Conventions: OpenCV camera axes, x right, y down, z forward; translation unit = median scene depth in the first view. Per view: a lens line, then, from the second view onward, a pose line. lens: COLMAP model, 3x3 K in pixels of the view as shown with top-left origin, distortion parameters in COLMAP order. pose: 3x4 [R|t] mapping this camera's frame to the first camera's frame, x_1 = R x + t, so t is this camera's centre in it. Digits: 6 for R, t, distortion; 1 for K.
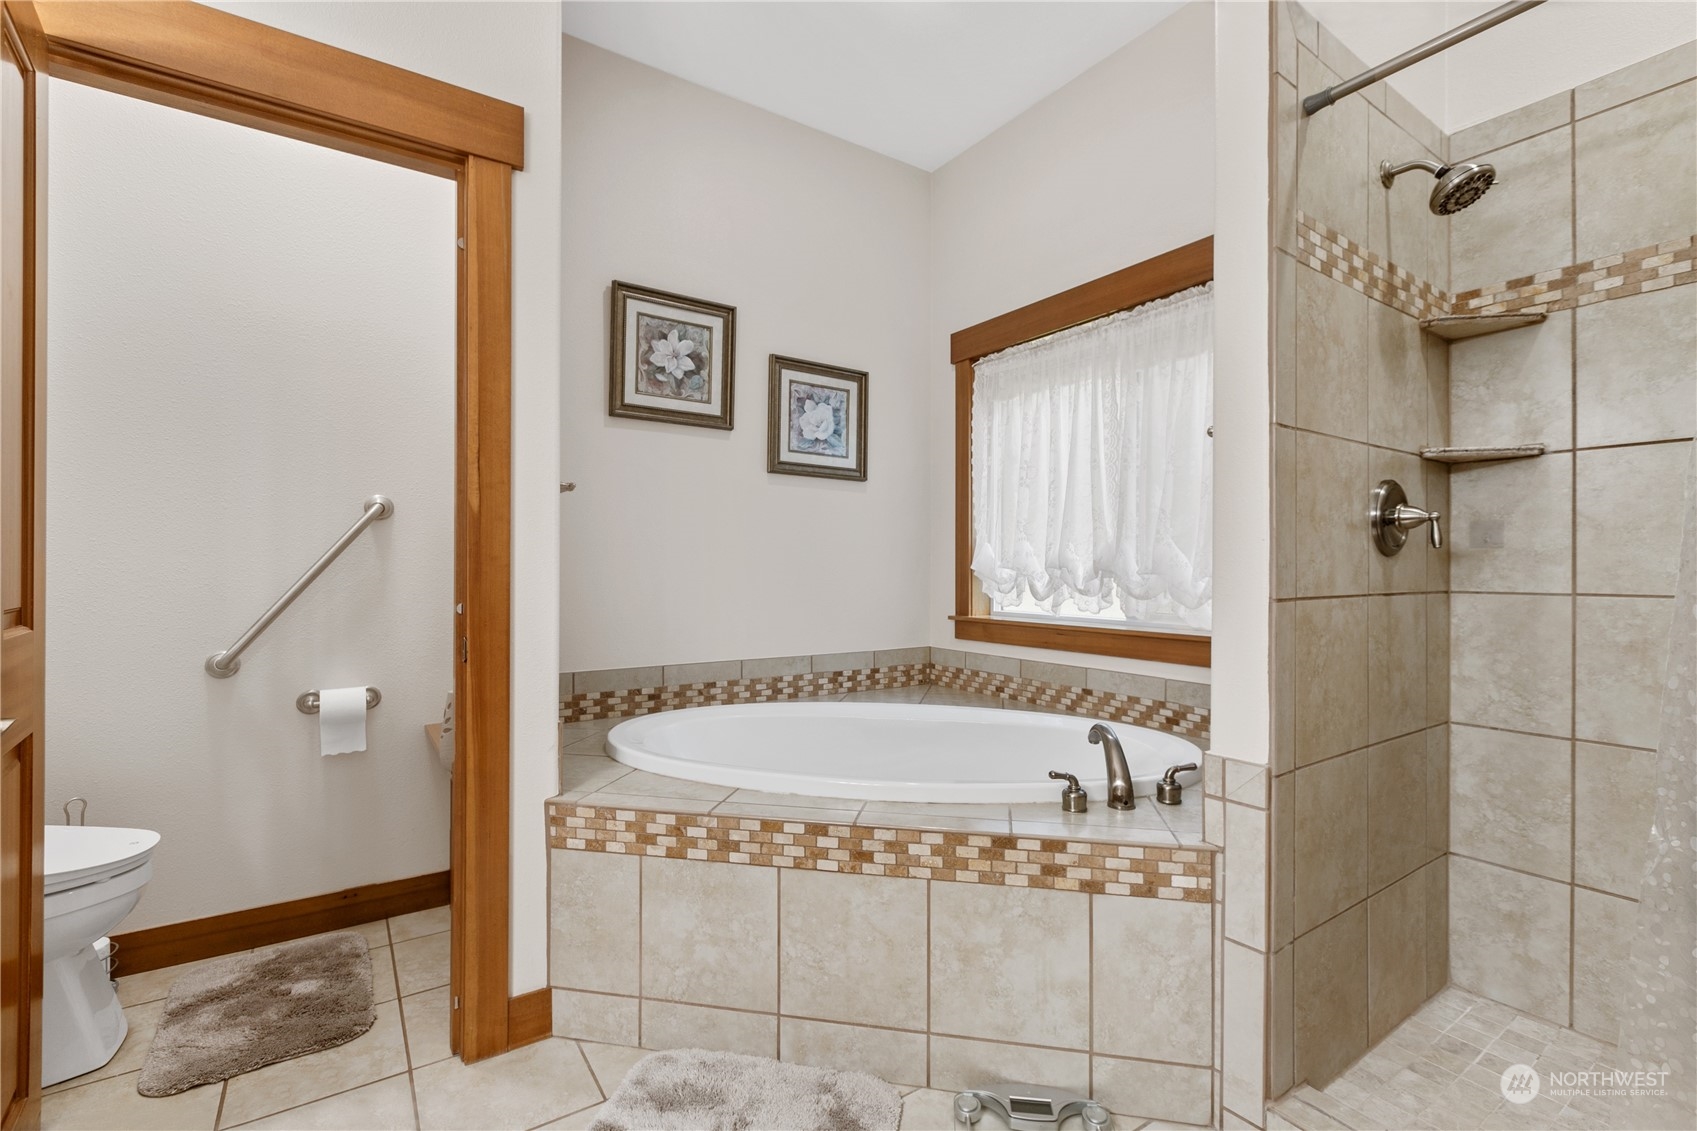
lens RADIAL K [[758.1, 0, 847.7], [0, 758.1, 565.5], [0, 0, 1]] dist [0.003141, -0.001310]
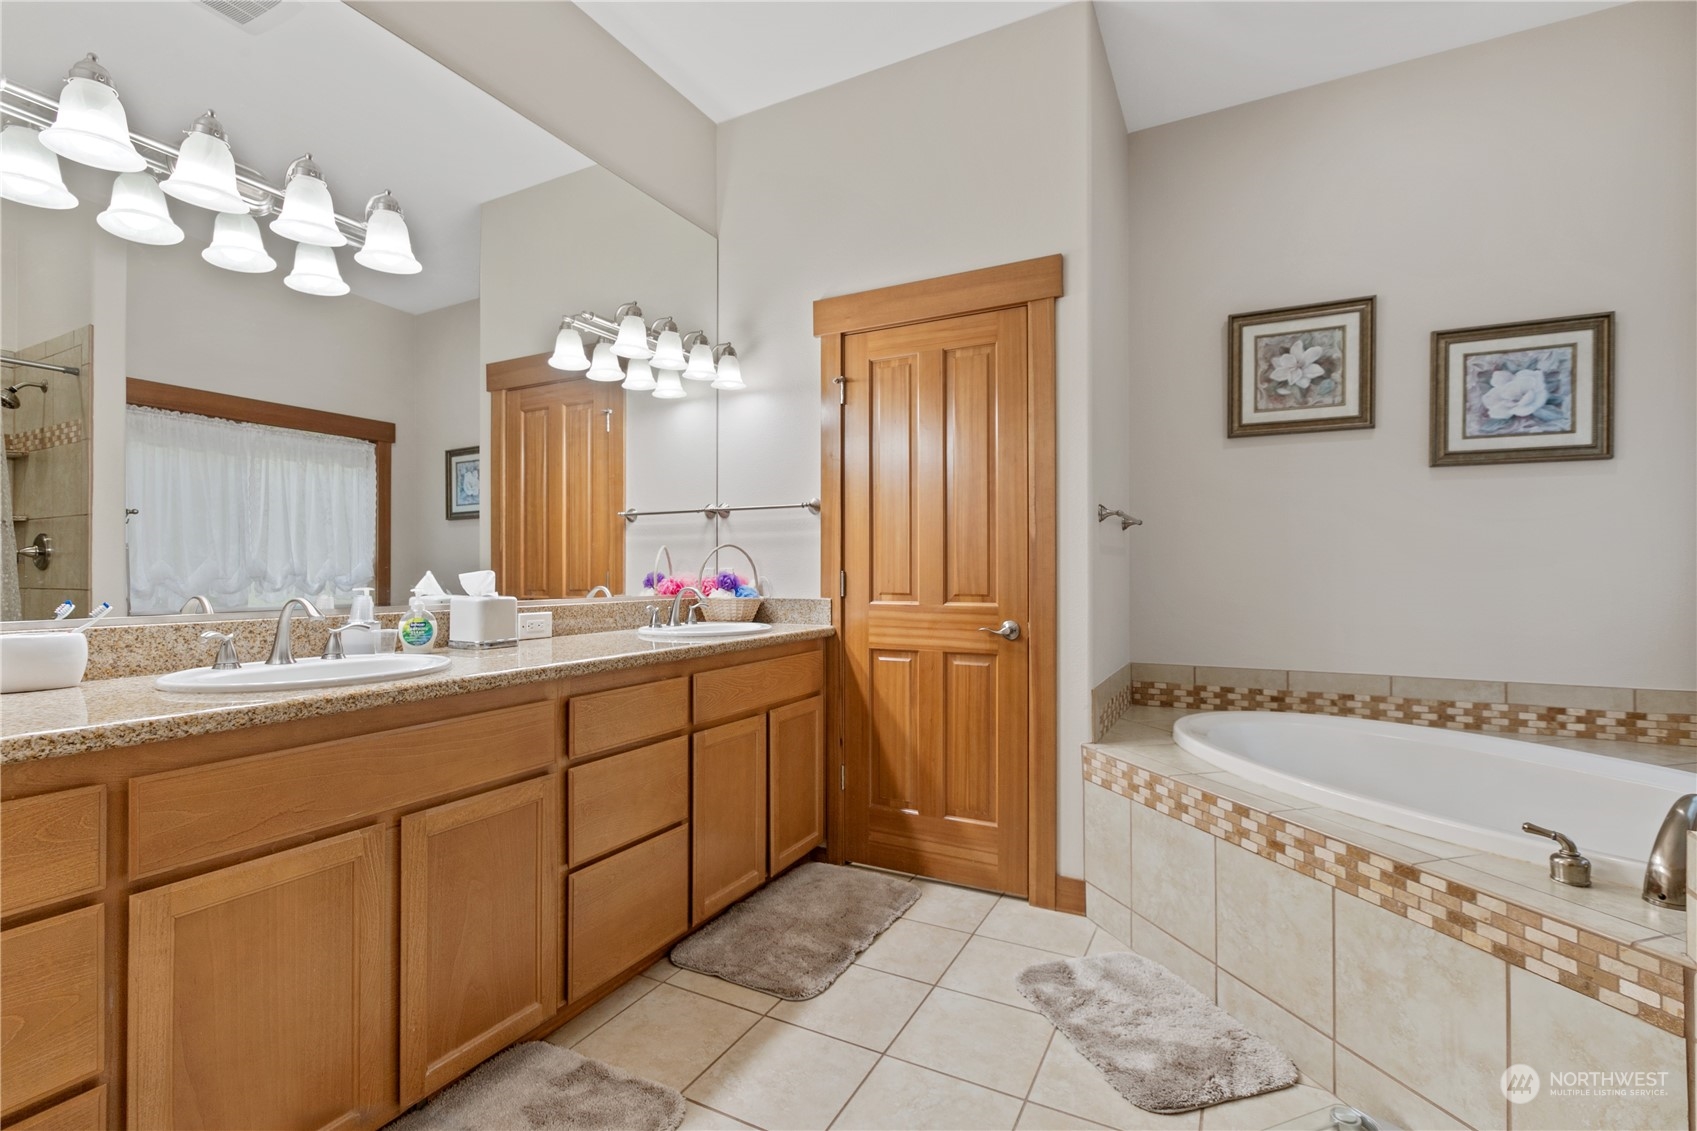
lens RADIAL K [[758.1, 0, 832.8], [0, 758.1, 571.4], [0, 0, 1]] dist [0.003141, -0.001310]
pose [[0.469856, -0.004840, -0.882730, 0.393096], [0.003875, 0.999987, -0.003420, -0.001030], [0.882735, -0.001814, 0.469868, -0.030922]]
